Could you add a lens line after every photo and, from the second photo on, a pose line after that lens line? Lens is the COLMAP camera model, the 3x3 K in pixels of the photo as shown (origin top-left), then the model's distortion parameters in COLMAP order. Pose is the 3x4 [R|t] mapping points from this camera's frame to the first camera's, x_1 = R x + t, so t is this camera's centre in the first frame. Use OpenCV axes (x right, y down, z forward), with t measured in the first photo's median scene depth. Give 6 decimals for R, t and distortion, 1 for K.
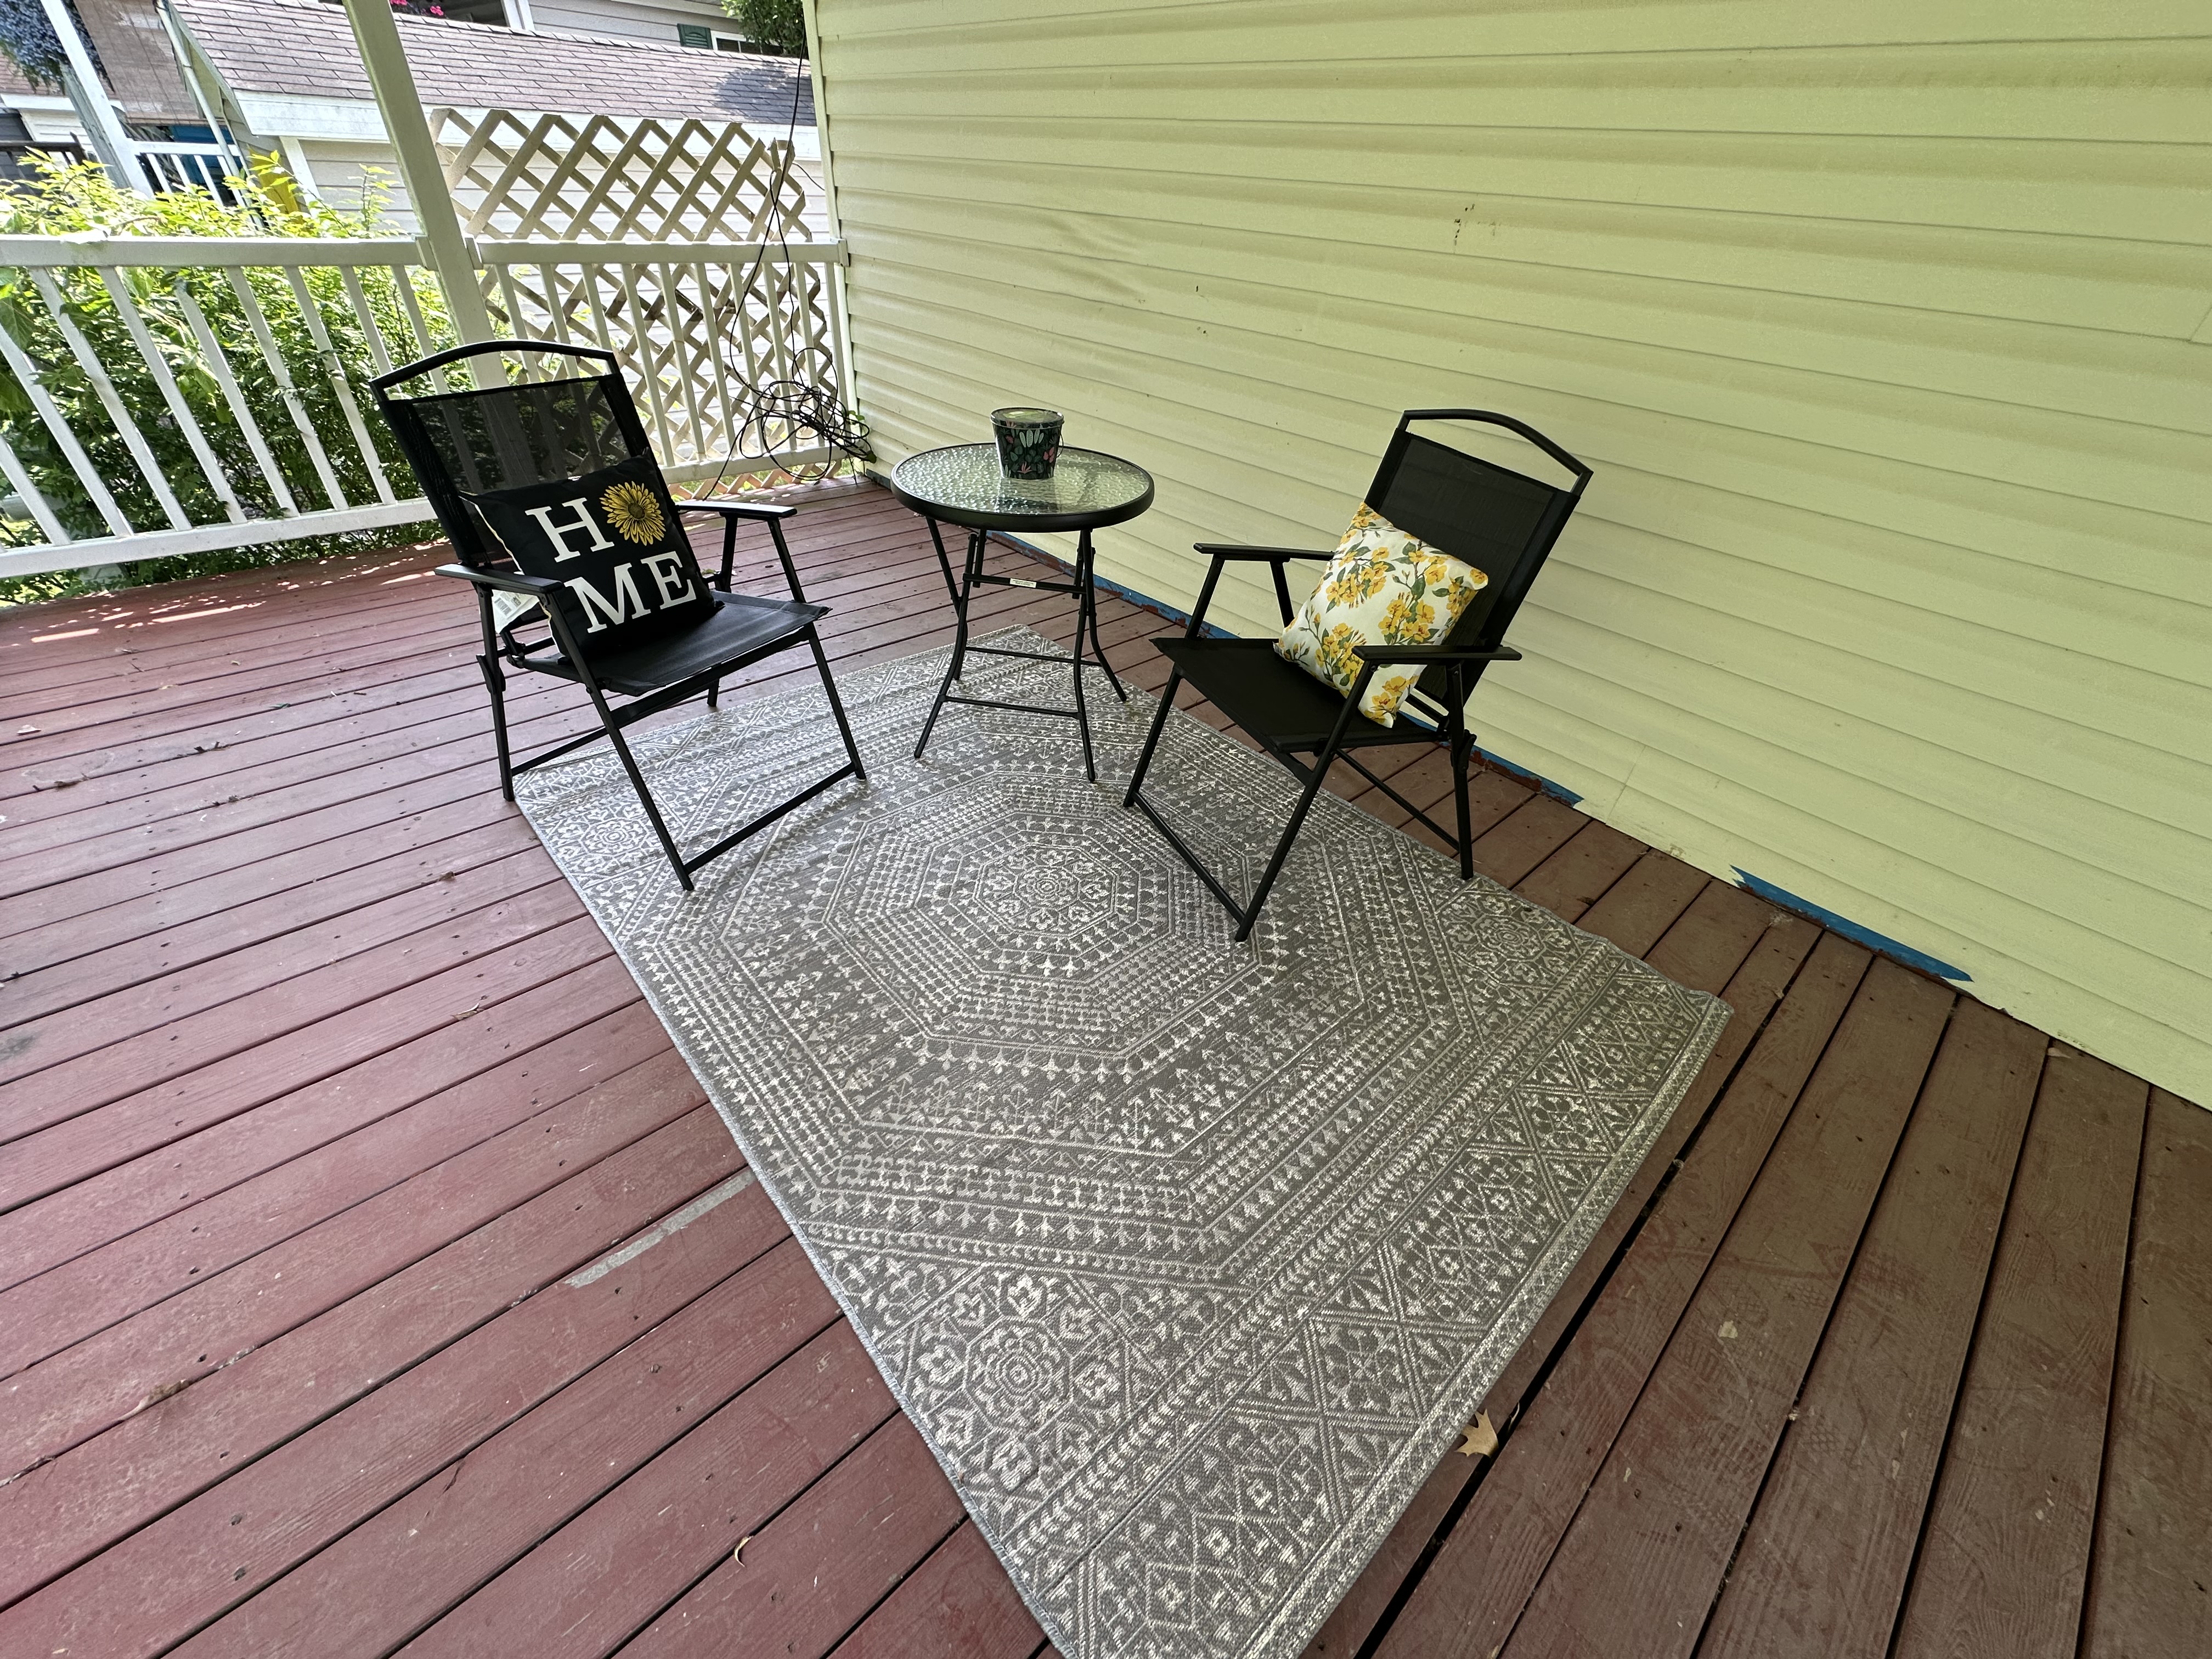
lens RADIAL K [[885.8, 0, 1108.3], [0, 885.8, 827.5], [0, 0, 1]] dist [-0.002575, 0.000535]
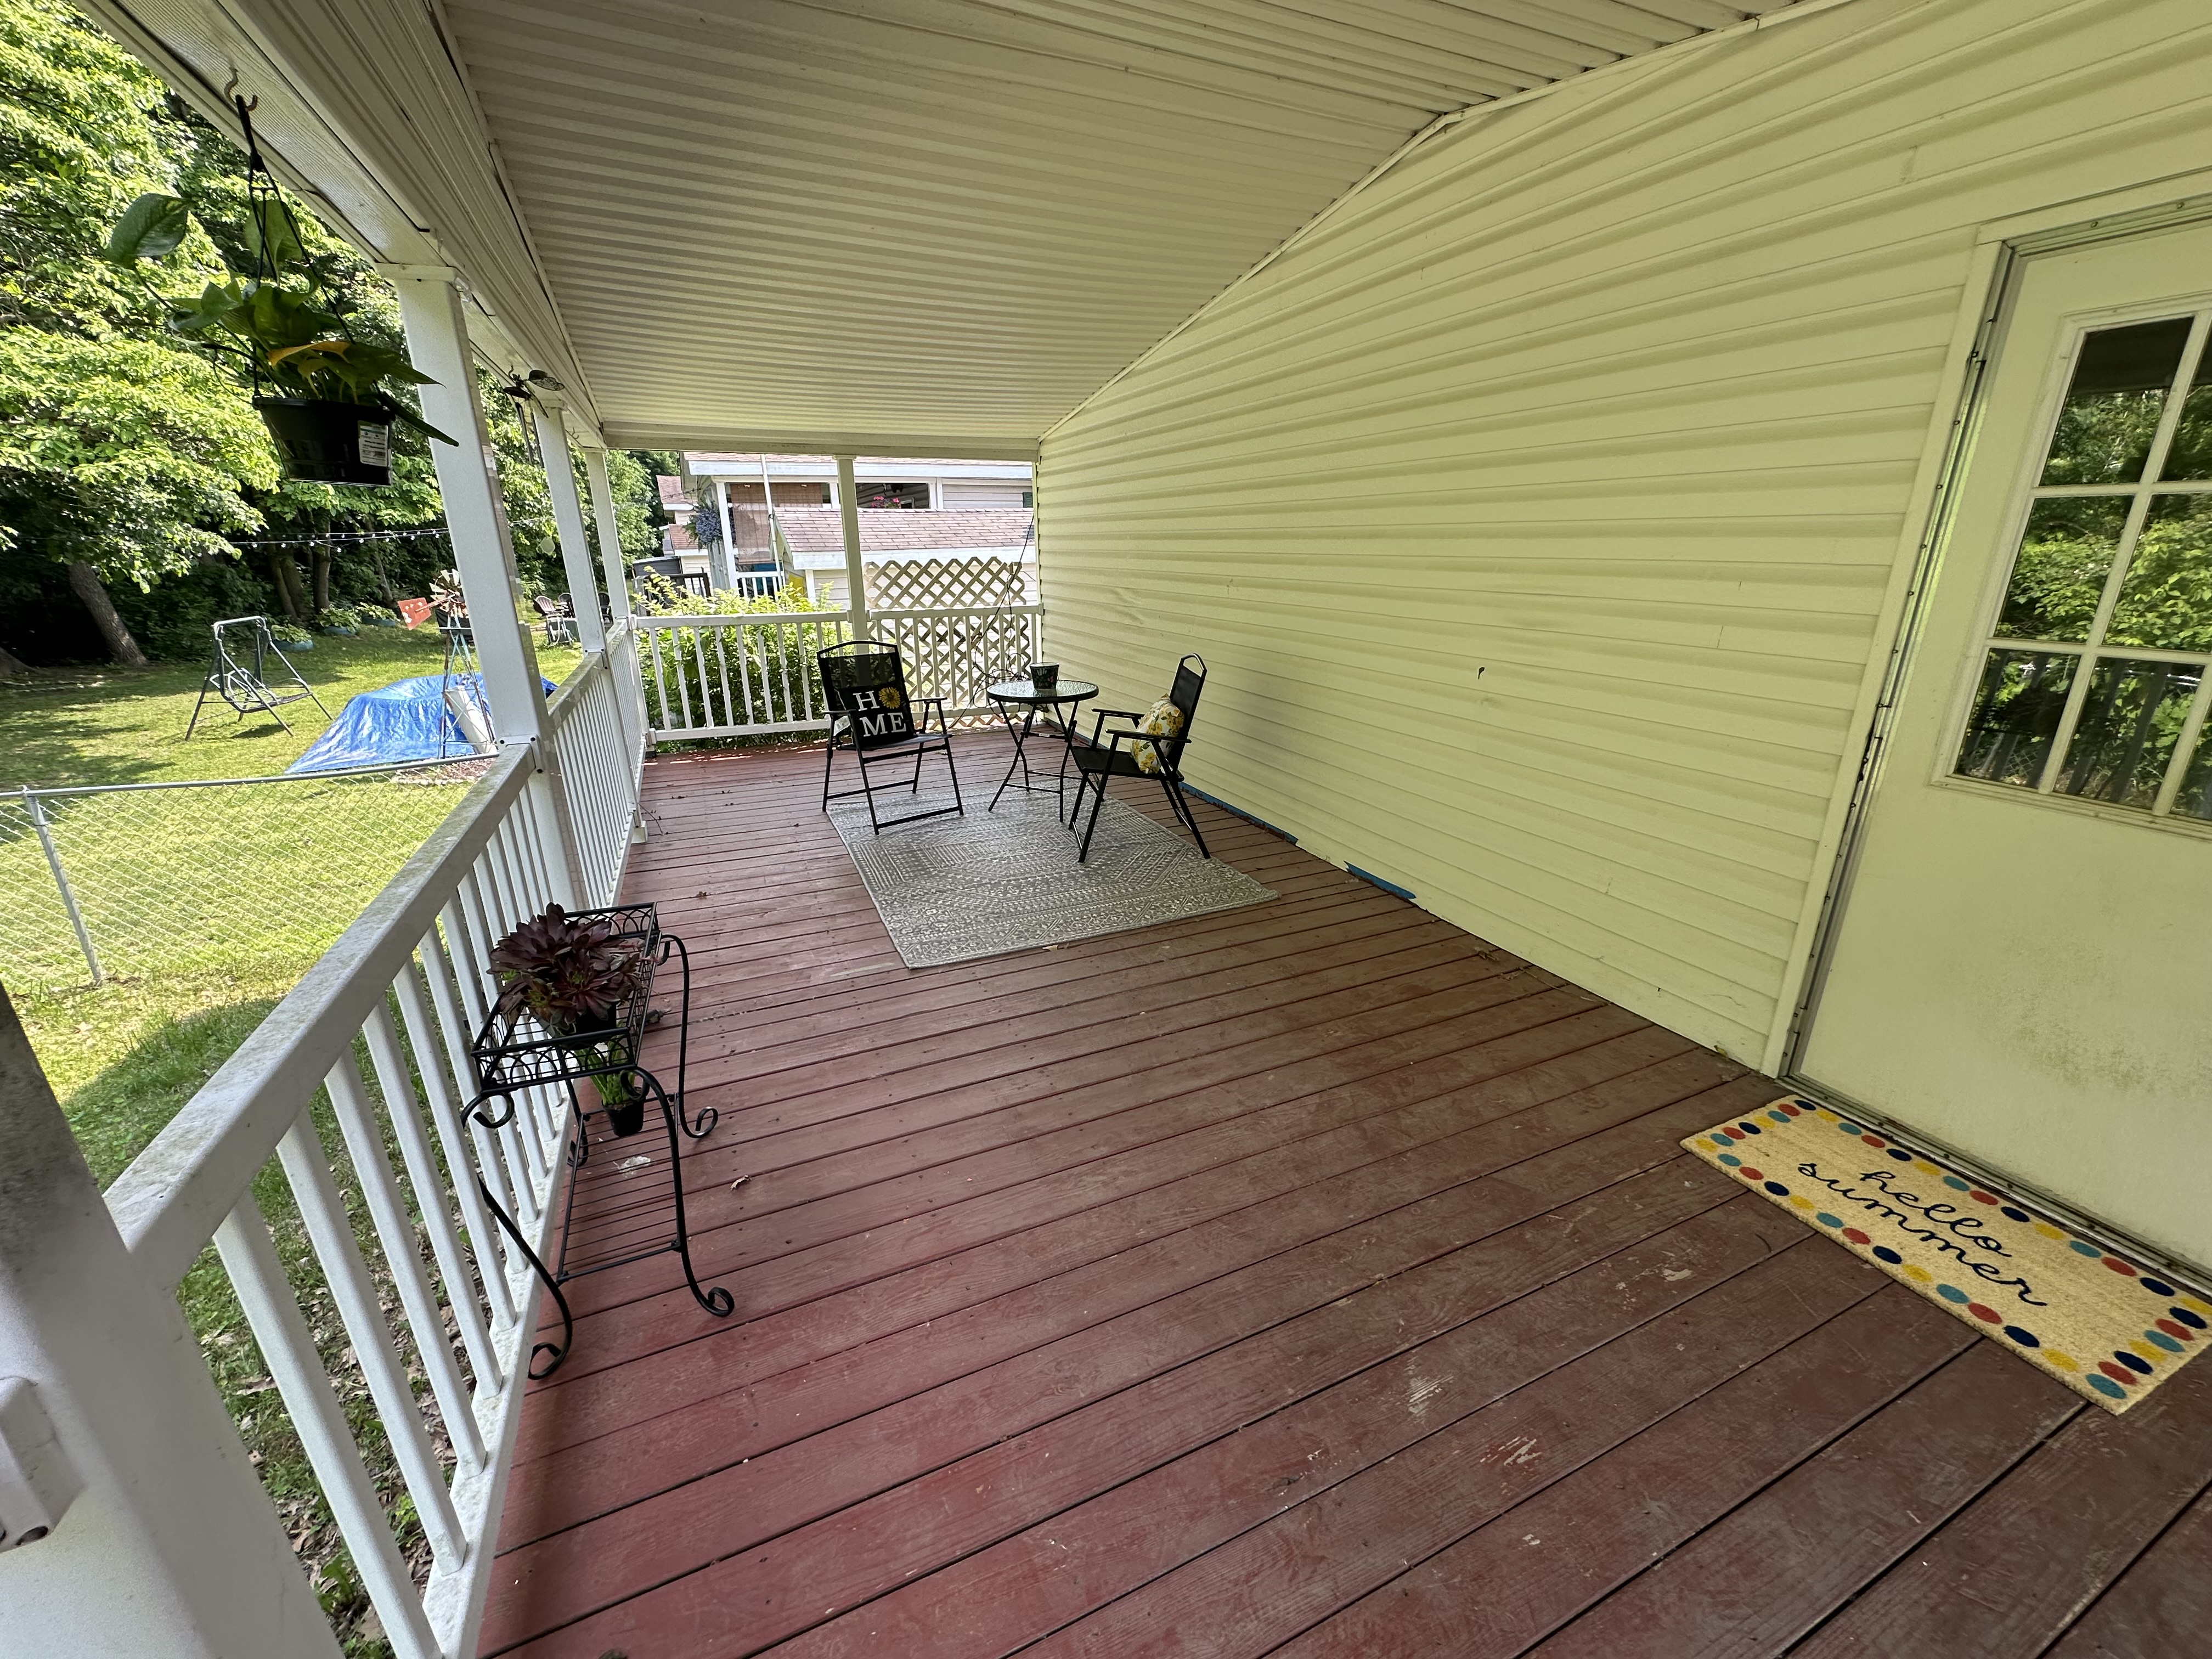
lens RADIAL K [[885.8, 0, 1110.6], [0, 885.8, 832.7], [0, 0, 1]] dist [-0.002575, 0.000535]
pose [[0.949458, 0.038062, -0.311577, 0.563460], [-0.136245, 0.944214, -0.299830, 0.441875], [0.282783, 0.327127, 0.901677, -0.644365]]
